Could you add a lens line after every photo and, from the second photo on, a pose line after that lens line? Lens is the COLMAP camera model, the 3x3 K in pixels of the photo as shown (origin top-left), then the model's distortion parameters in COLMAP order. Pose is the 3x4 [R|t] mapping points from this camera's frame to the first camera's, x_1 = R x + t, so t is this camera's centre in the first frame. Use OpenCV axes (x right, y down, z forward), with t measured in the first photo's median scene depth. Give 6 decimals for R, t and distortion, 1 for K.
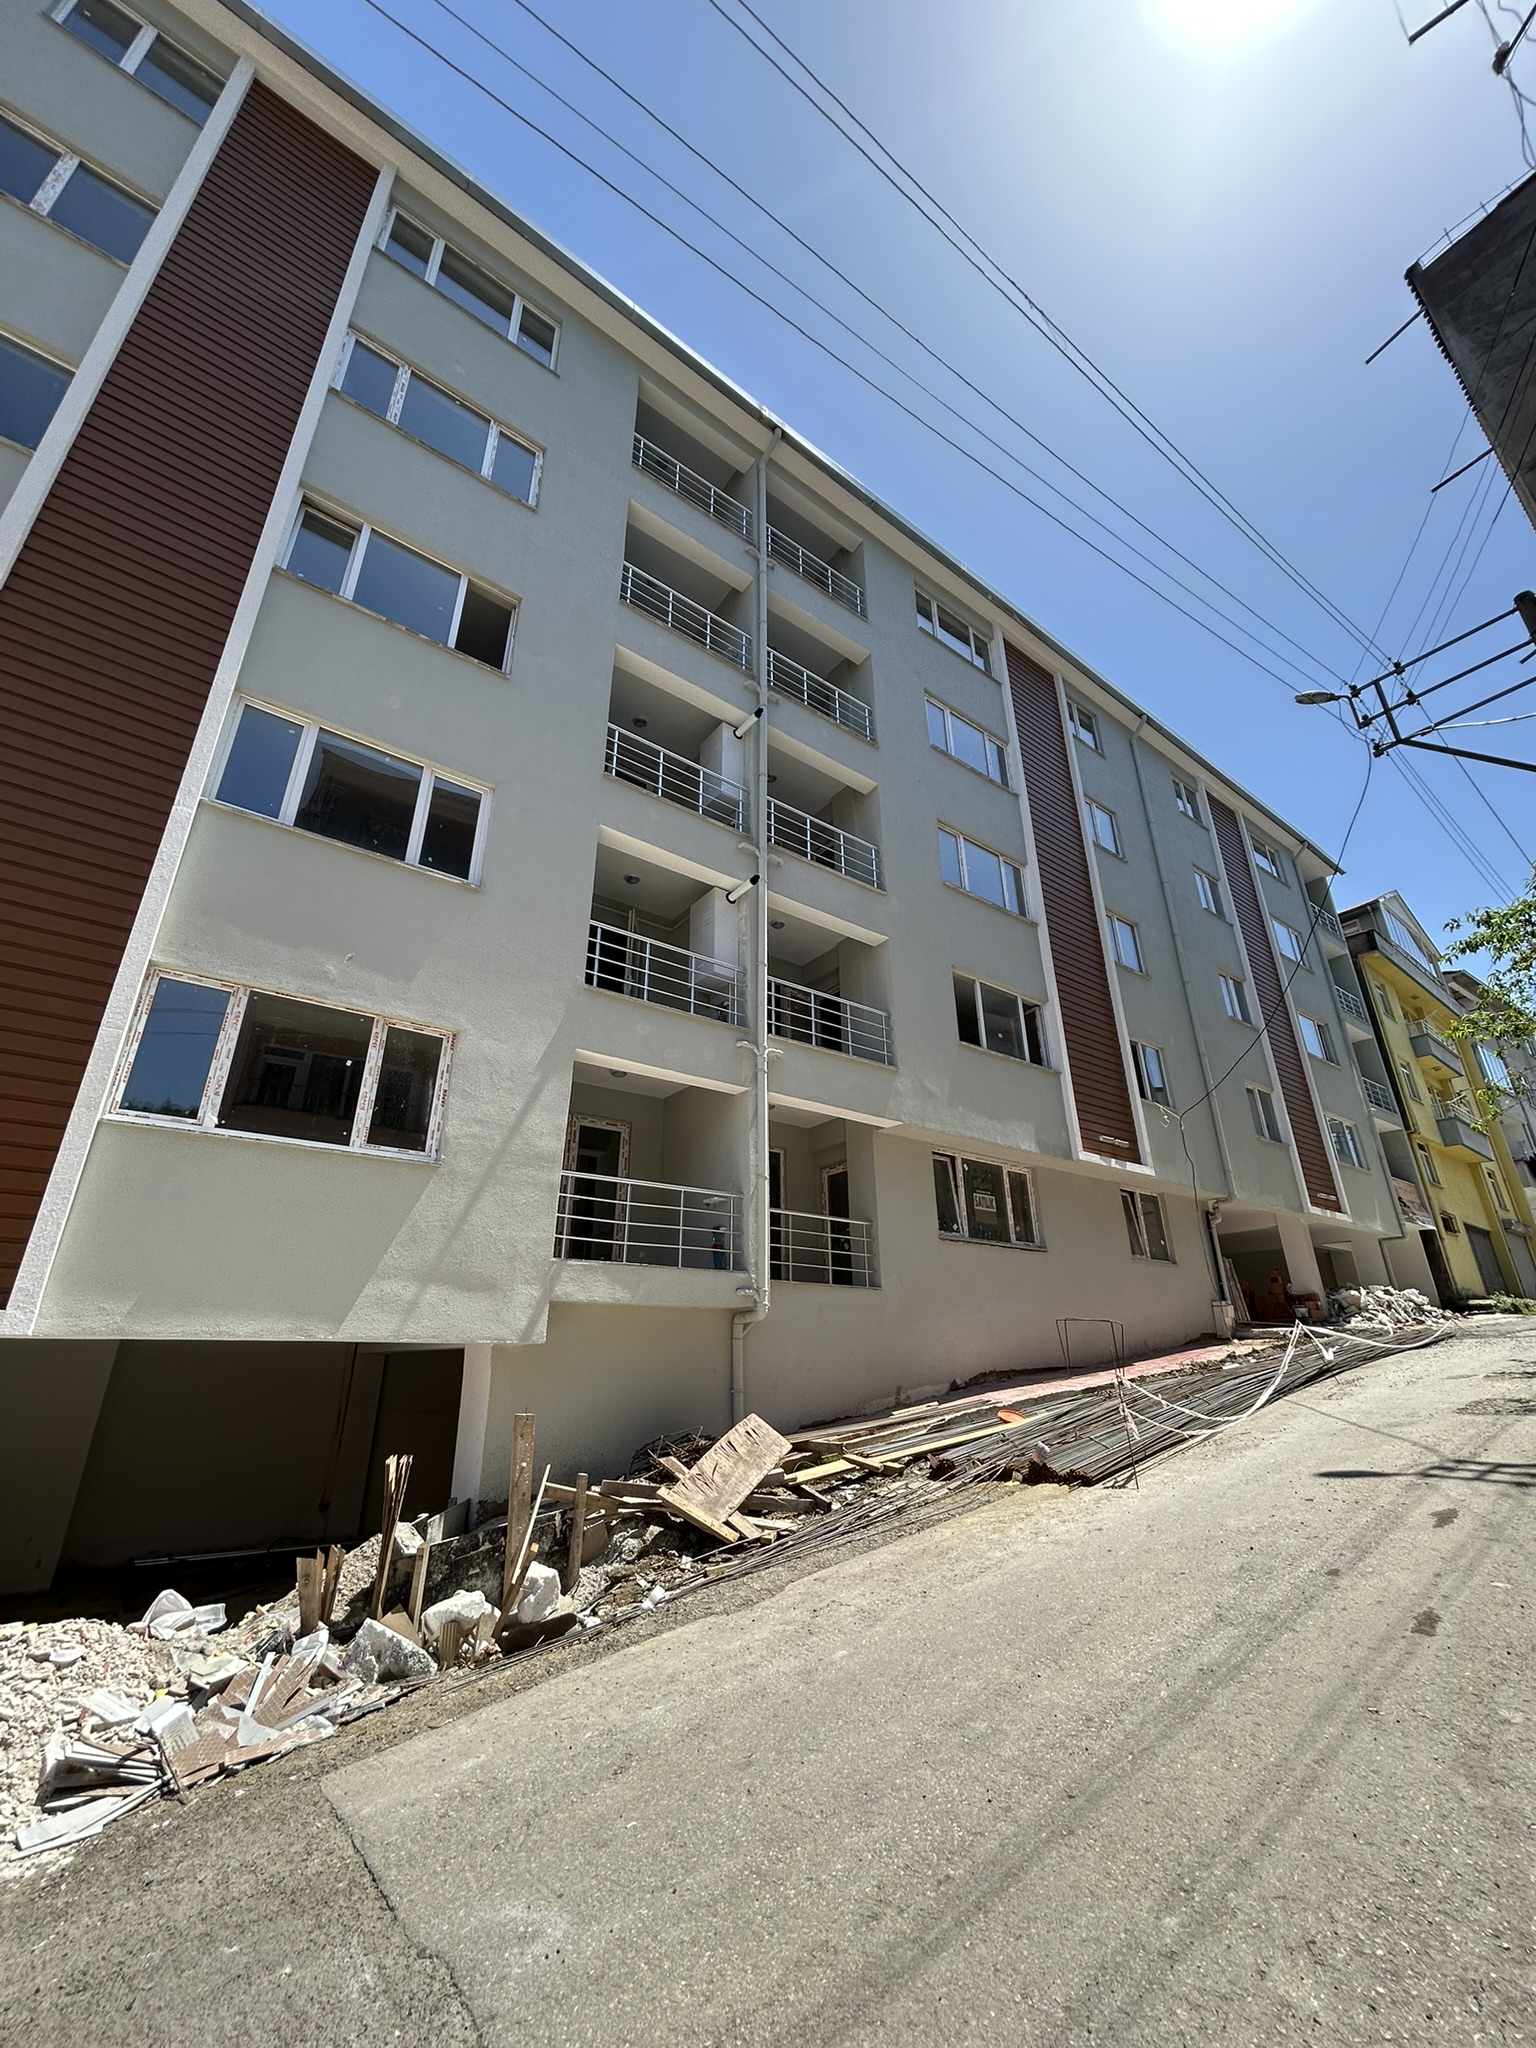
lens RADIAL K [[823.8, 0, 768.0], [0, 823.8, 1024.0], [0, 0, 1]] dist [-0.001897, -0.000094]
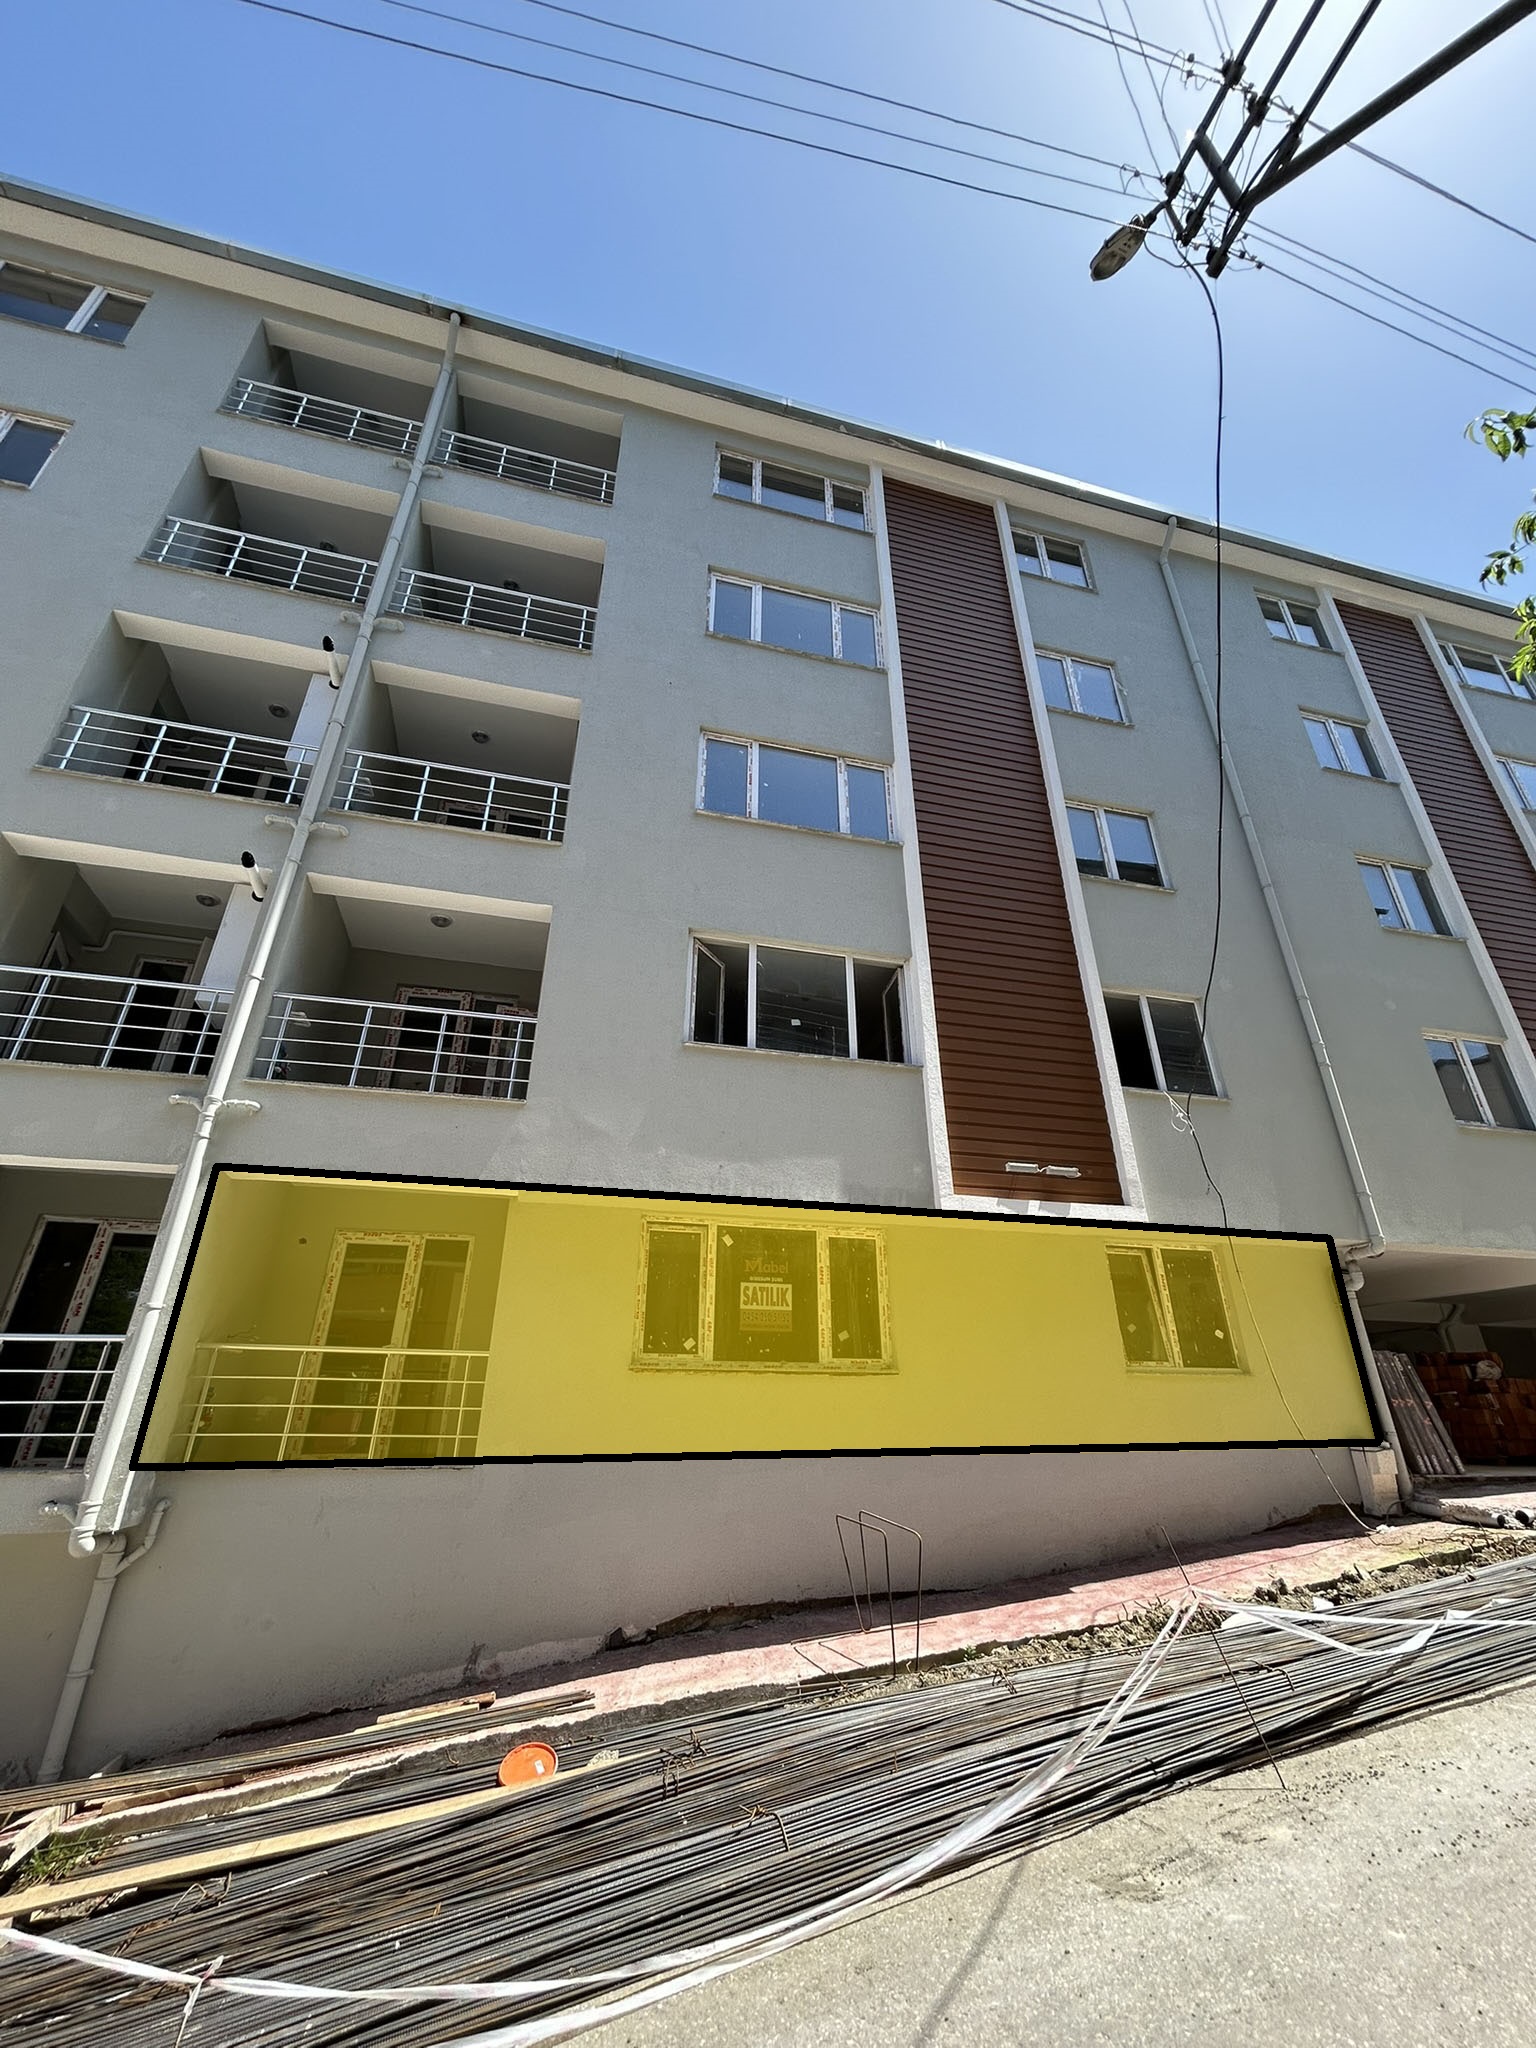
lens RADIAL K [[823.5, 0, 770.6], [0, 823.5, 1028.9], [0, 0, 1]] dist [0.000120, -0.000743]
pose [[0.924064, -0.160927, -0.346710, 0.485971], [0.141865, 0.986659, -0.079861, 0.066517], [0.354936, 0.024610, 0.934567, 0.404841]]
